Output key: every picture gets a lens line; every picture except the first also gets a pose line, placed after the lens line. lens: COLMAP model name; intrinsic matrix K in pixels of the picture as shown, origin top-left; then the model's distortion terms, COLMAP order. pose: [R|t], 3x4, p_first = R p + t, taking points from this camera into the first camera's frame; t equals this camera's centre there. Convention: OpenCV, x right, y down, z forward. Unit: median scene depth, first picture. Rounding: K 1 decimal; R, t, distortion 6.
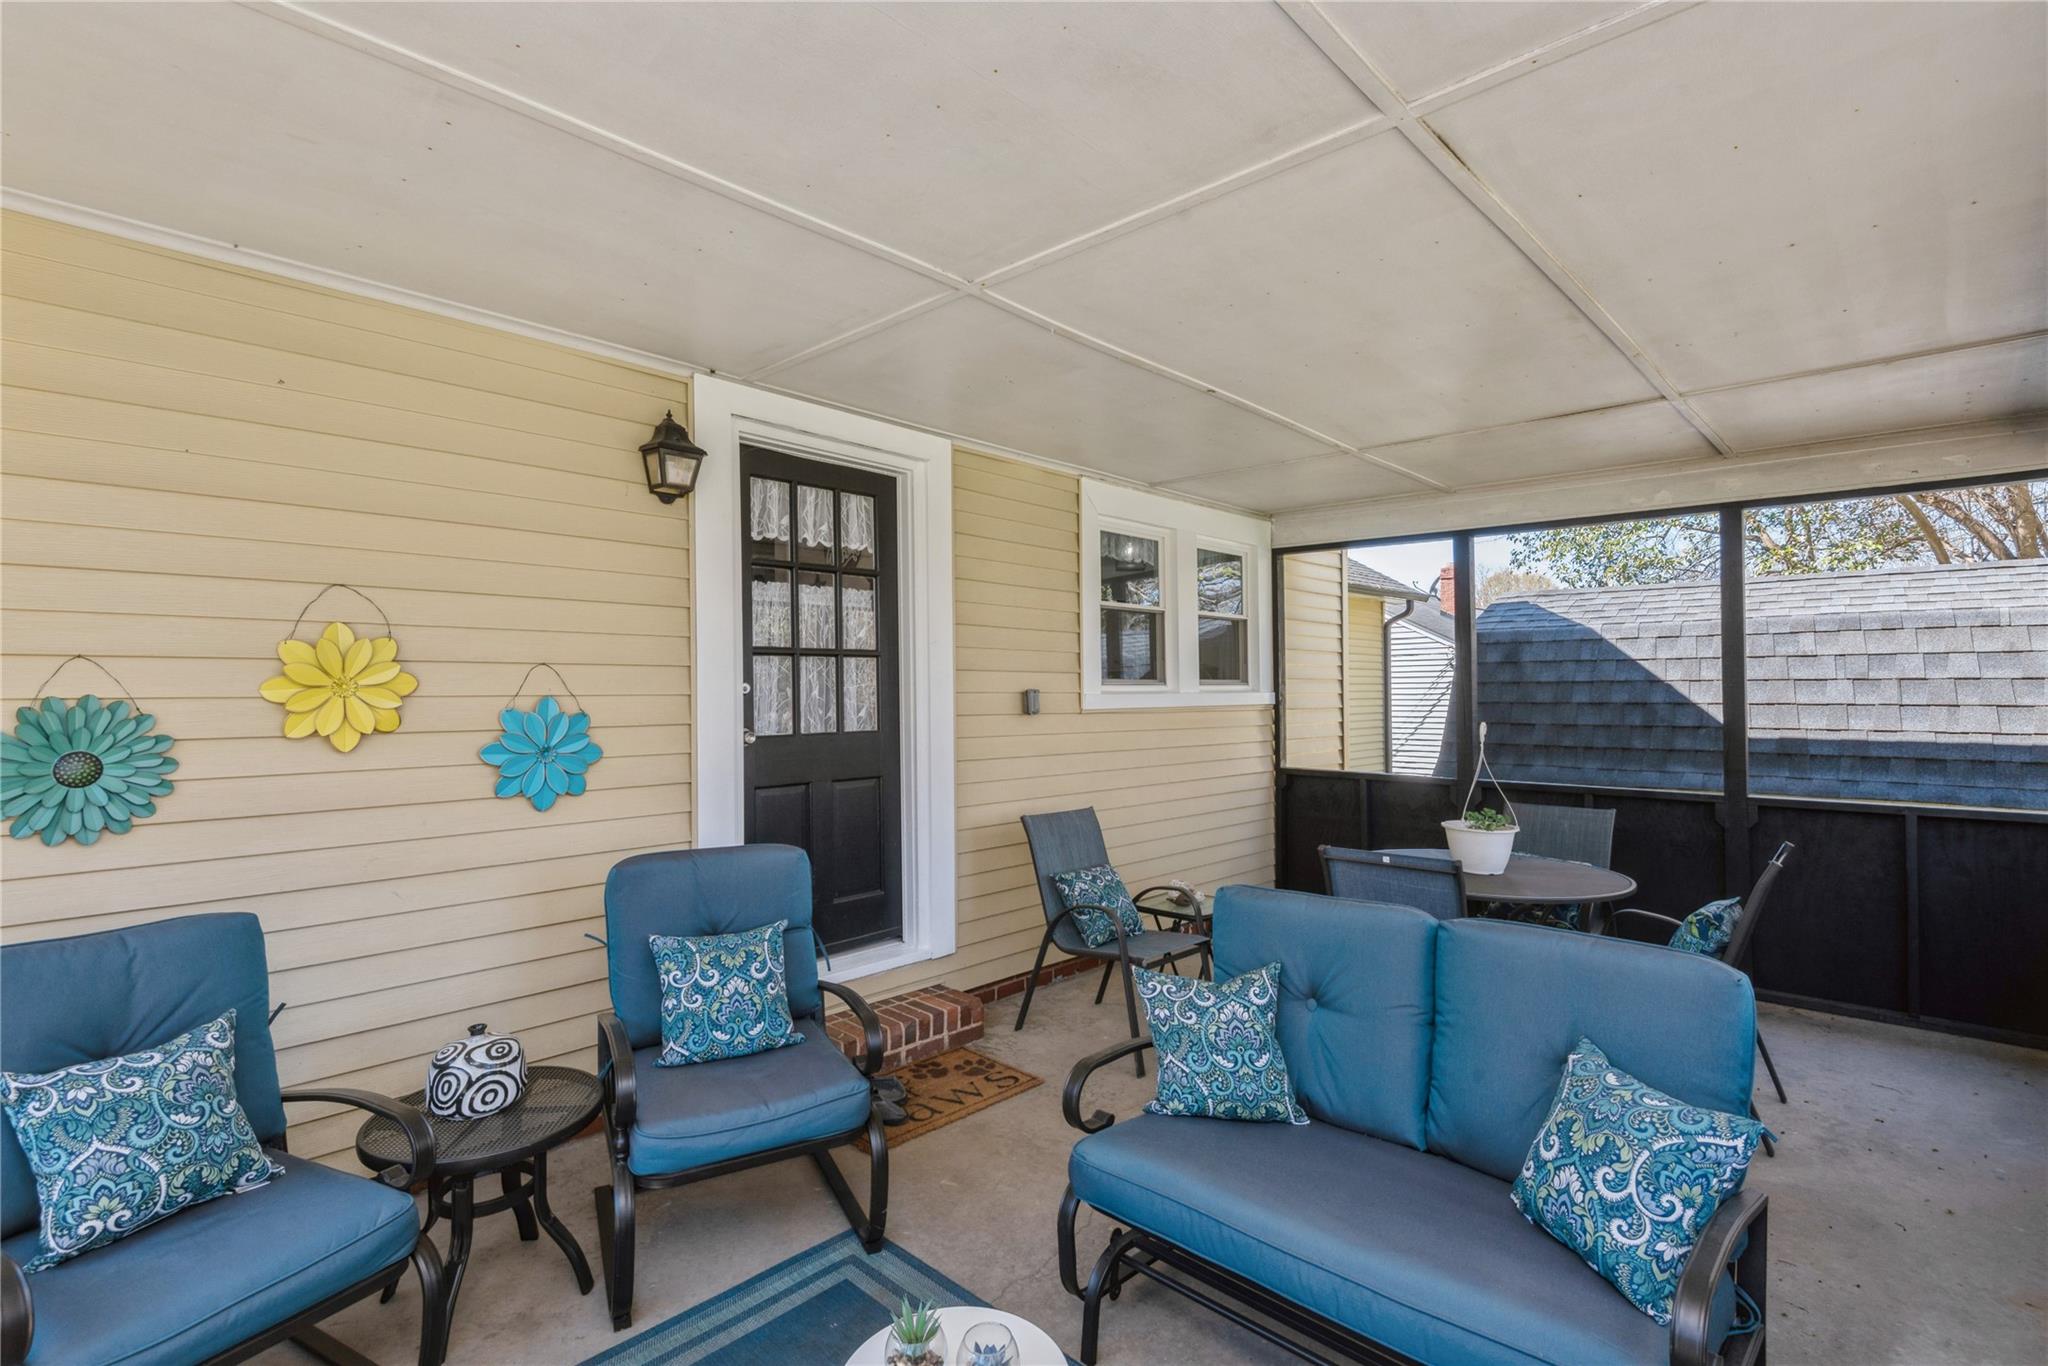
lens RADIAL K [[925.3, 0, 1029.5], [0, 925.3, 675.8], [0, 0, 1]] dist [0.017822, -0.003249]
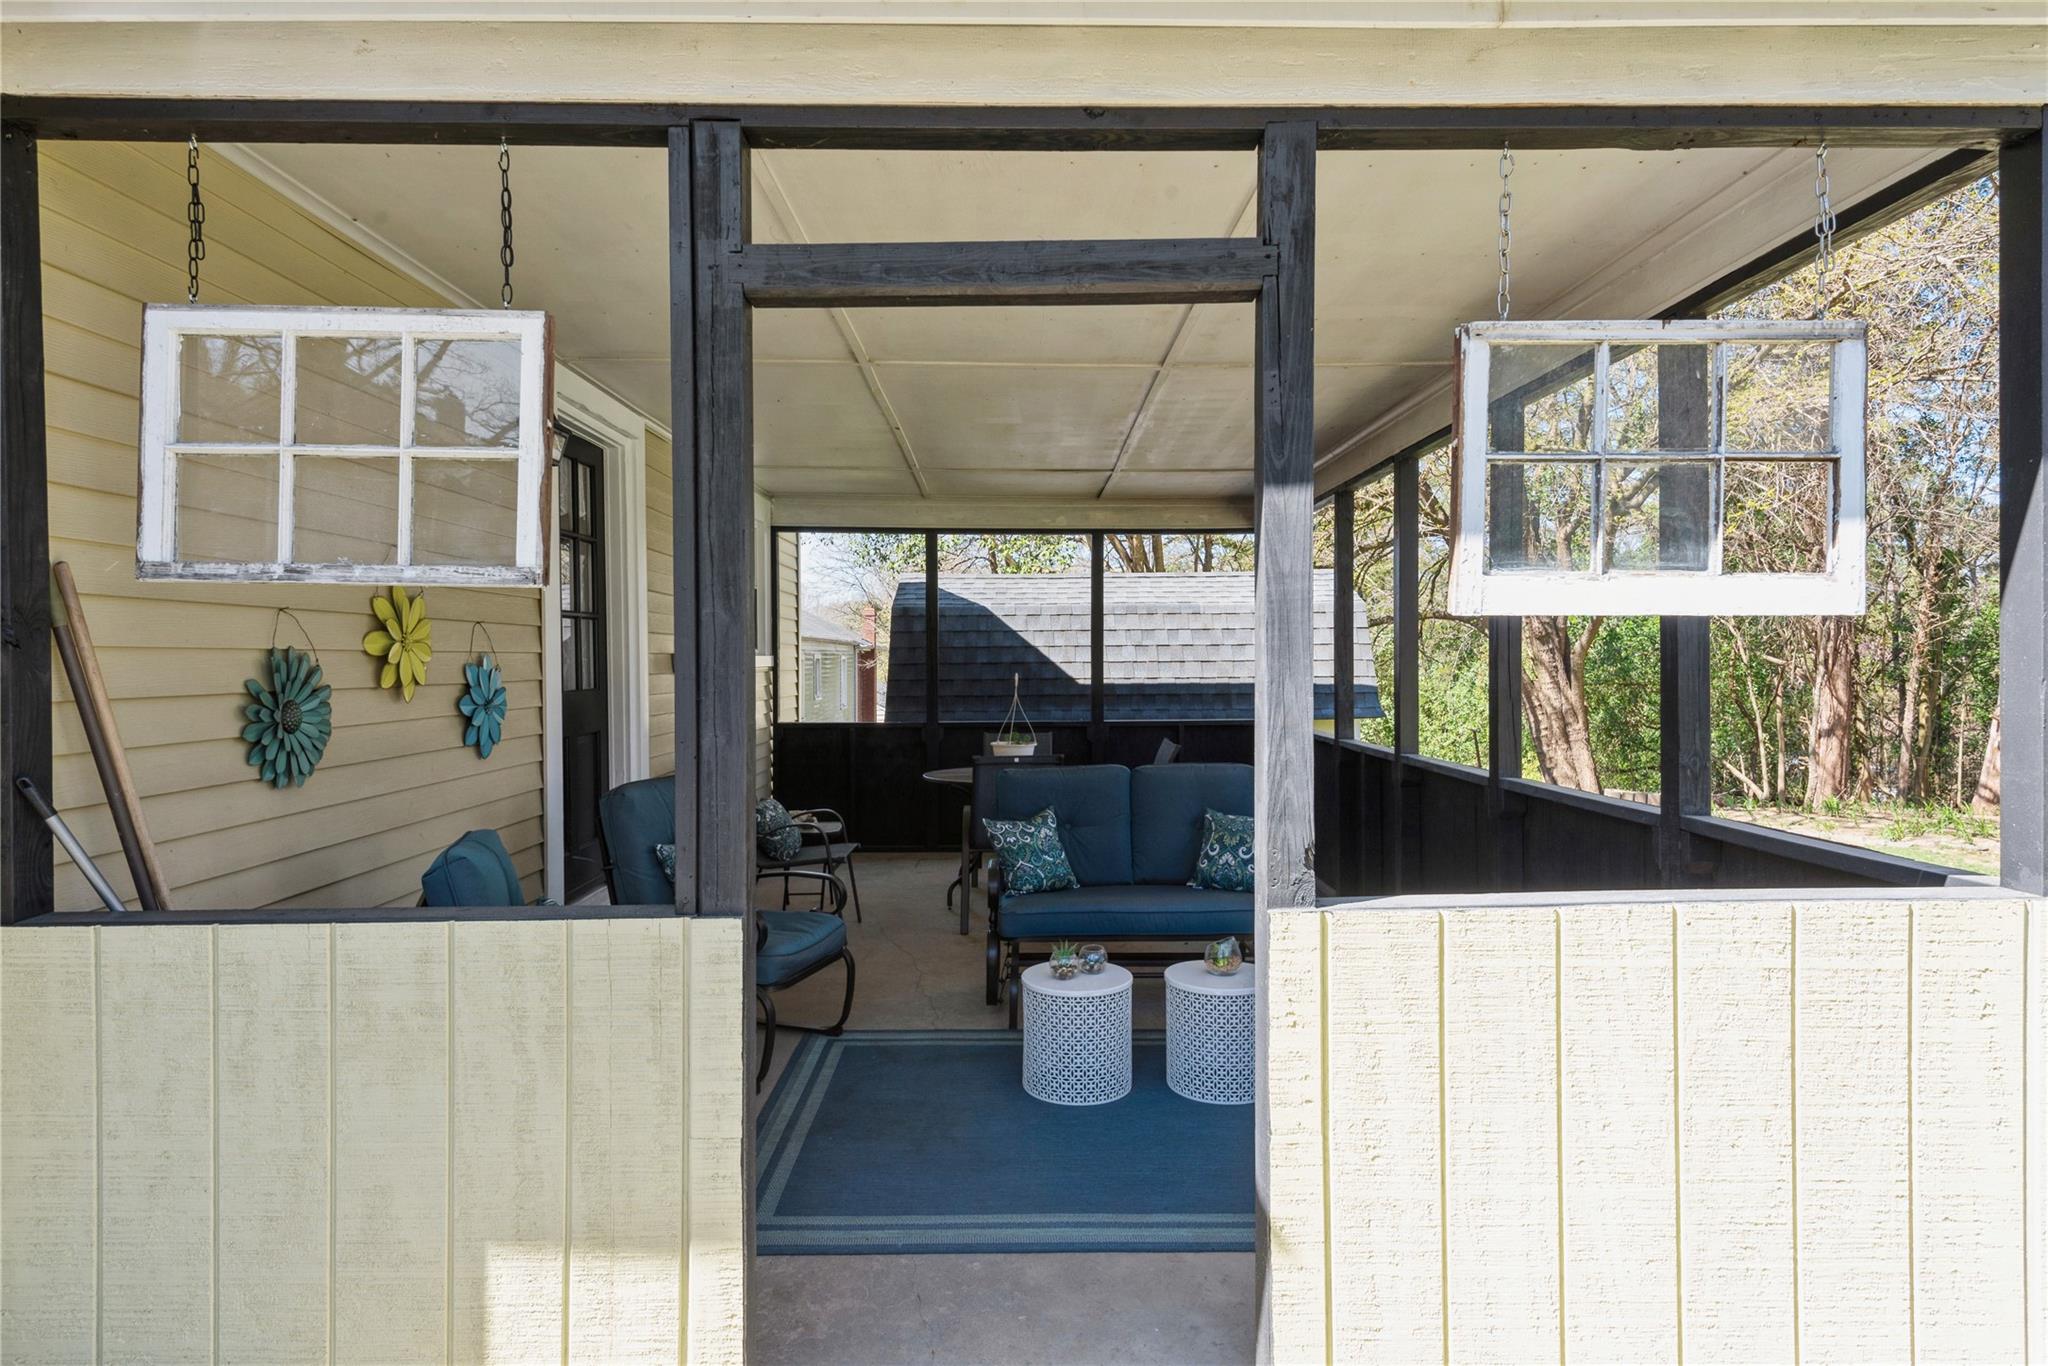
lens RADIAL K [[1049.2, 0, 1016.6], [0, 1049.2, 678.4], [0, 0, 1]] dist [0.025349, -0.016505]
pose [[0.736528, -0.016031, 0.676217, -0.503536], [-0.006785, 0.999494, 0.031085, 0.005801], [-0.676373, -0.027483, 0.736047, -0.177267]]
